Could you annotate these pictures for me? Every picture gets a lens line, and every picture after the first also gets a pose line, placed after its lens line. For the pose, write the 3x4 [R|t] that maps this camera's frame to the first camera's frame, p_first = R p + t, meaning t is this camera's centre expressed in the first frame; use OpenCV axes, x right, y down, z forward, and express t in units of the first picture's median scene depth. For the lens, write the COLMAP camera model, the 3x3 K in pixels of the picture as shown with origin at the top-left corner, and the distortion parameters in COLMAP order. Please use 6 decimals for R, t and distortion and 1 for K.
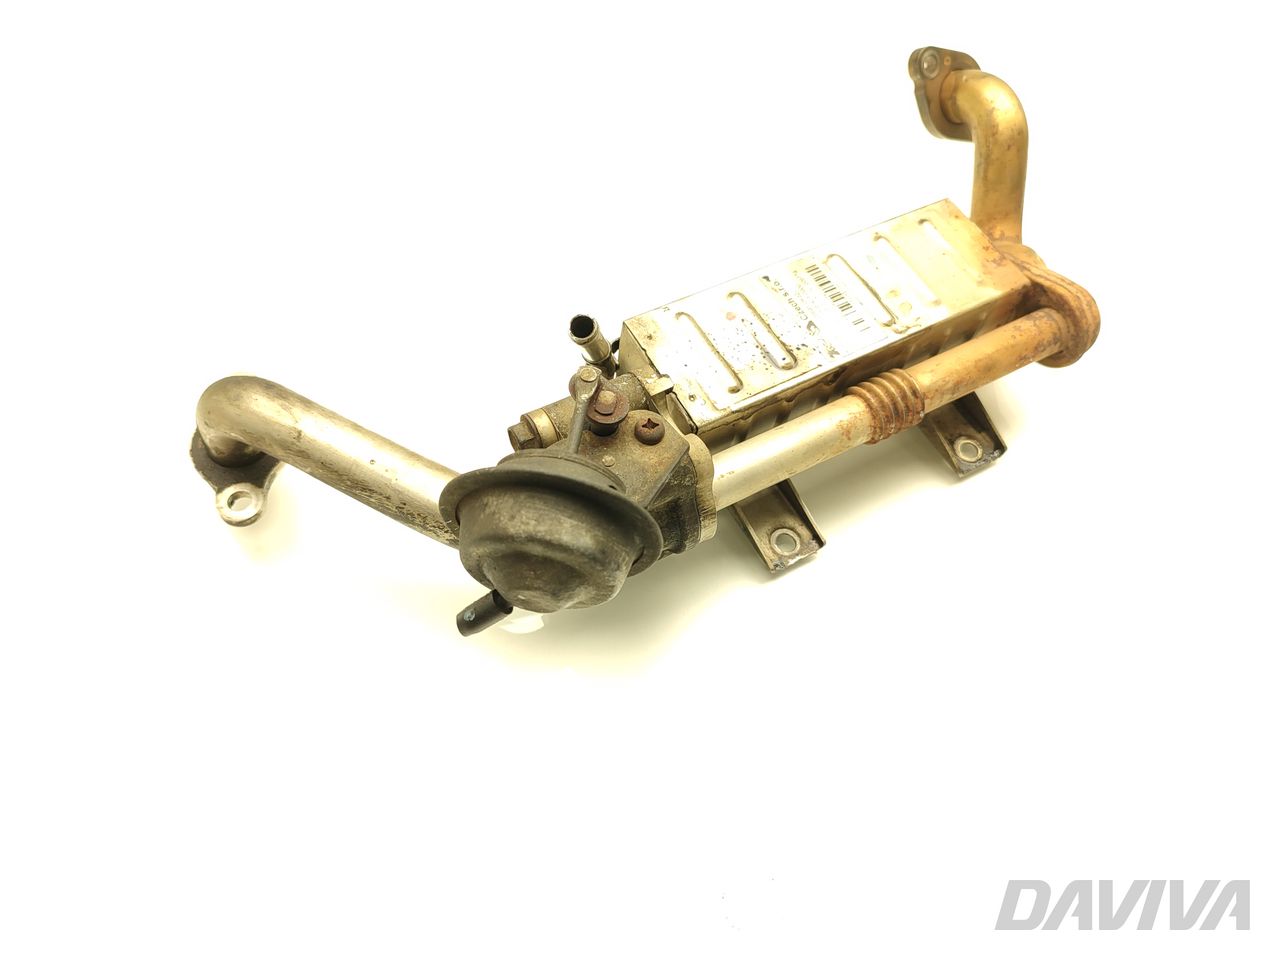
lens RADIAL K [[909.4, 0, 638.6], [0, 909.4, 487.1], [0, 0, 1]] dist [0.009269, -0.006236]
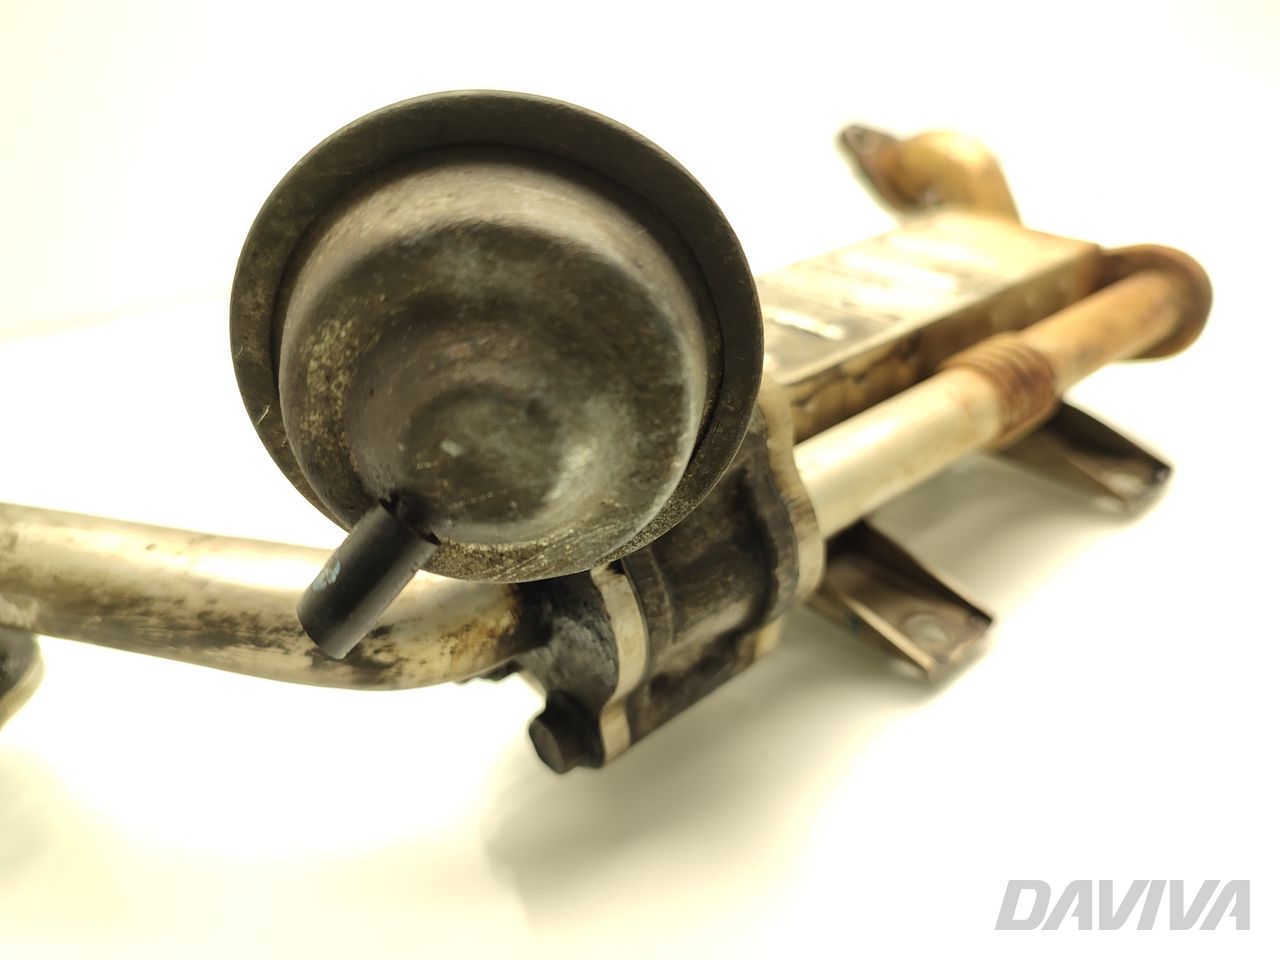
lens RADIAL K [[909.4, 0, 638.6], [0, 909.4, 487.1], [0, 0, 1]] dist [0.009269, -0.006236]
pose [[0.971257, -0.204395, 0.121992, -0.072056], [0.237994, 0.824703, -0.513053, 0.244032], [0.004259, 0.527340, 0.849644, 0.484457]]
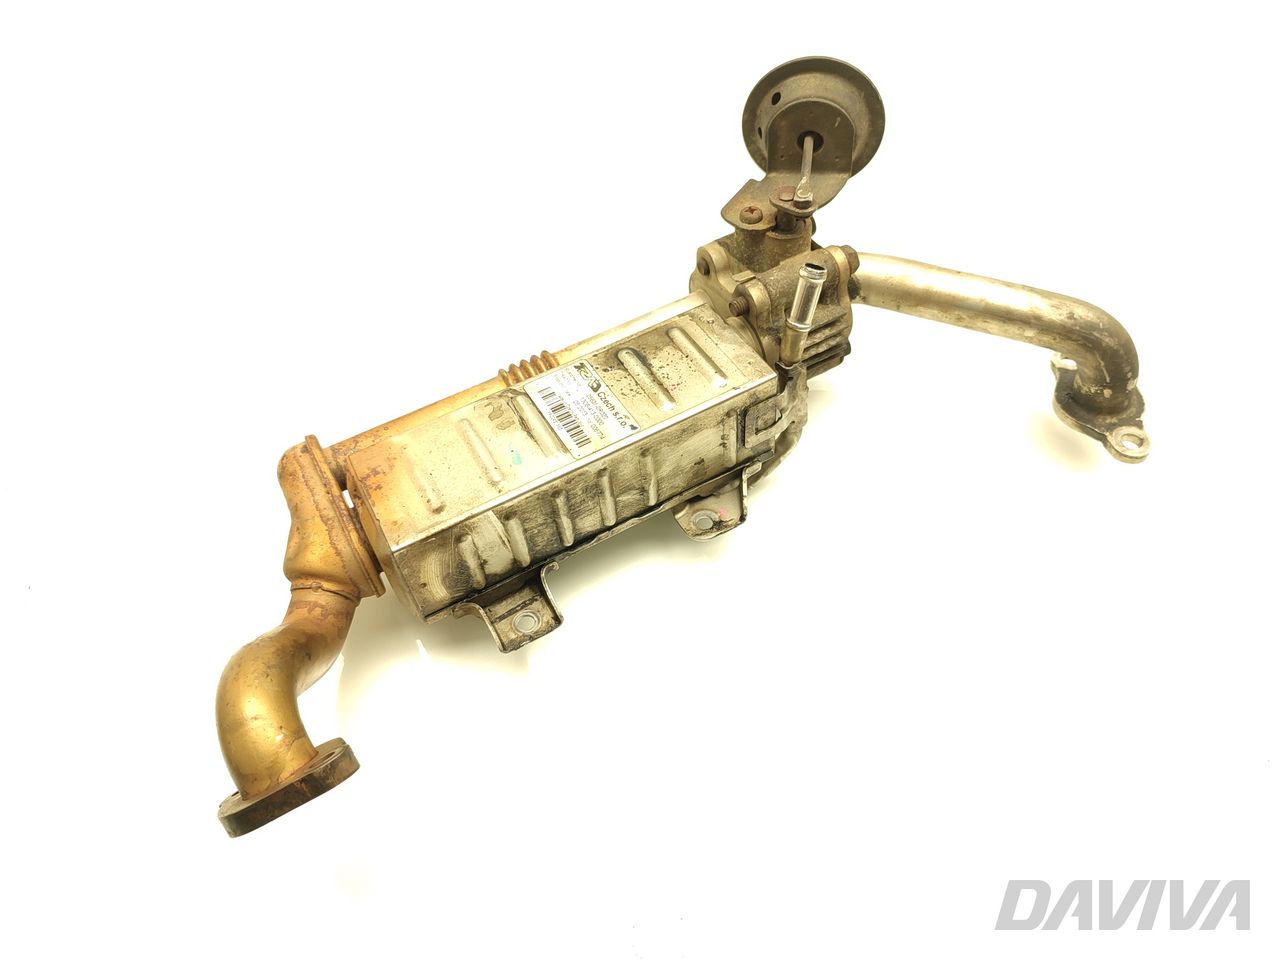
lens RADIAL K [[909.4, 0, 638.6], [0, 909.4, 487.1], [0, 0, 1]] dist [0.009269, -0.006236]
pose [[-0.999779, -0.020939, 0.001645, 0.135246], [0.008692, -0.341204, 0.939949, -1.179065], [-0.019121, 0.939756, 0.341311, 0.742615]]
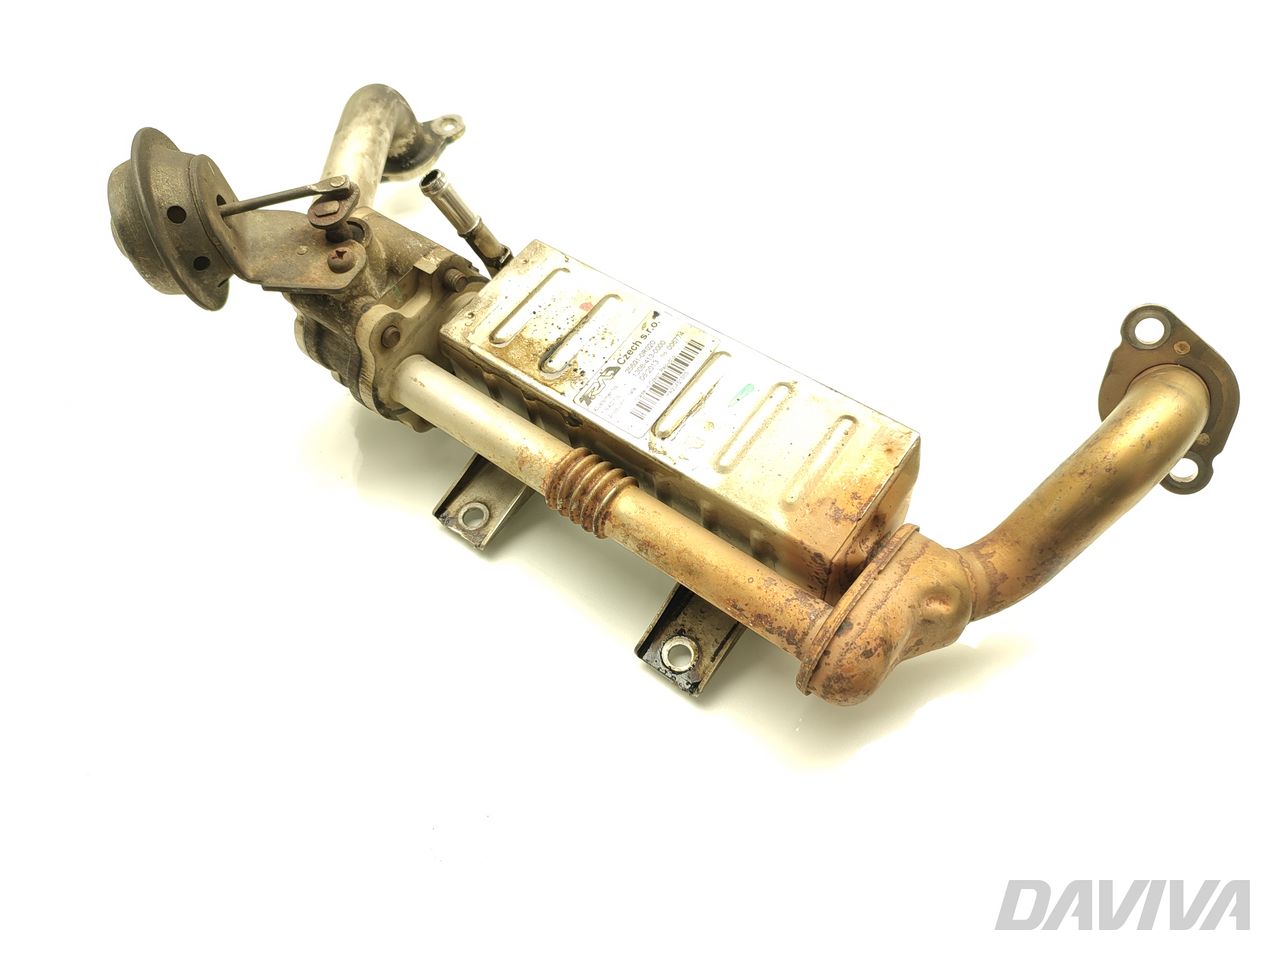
lens RADIAL K [[909.4, 0, 638.6], [0, 909.4, 487.1], [0, 0, 1]] dist [0.009269, -0.006236]
pose [[0.384230, 0.724736, -0.571948, 0.782645], [-0.725141, 0.620340, 0.298911, -0.386131], [0.571434, 0.299892, 0.763890, 0.364016]]
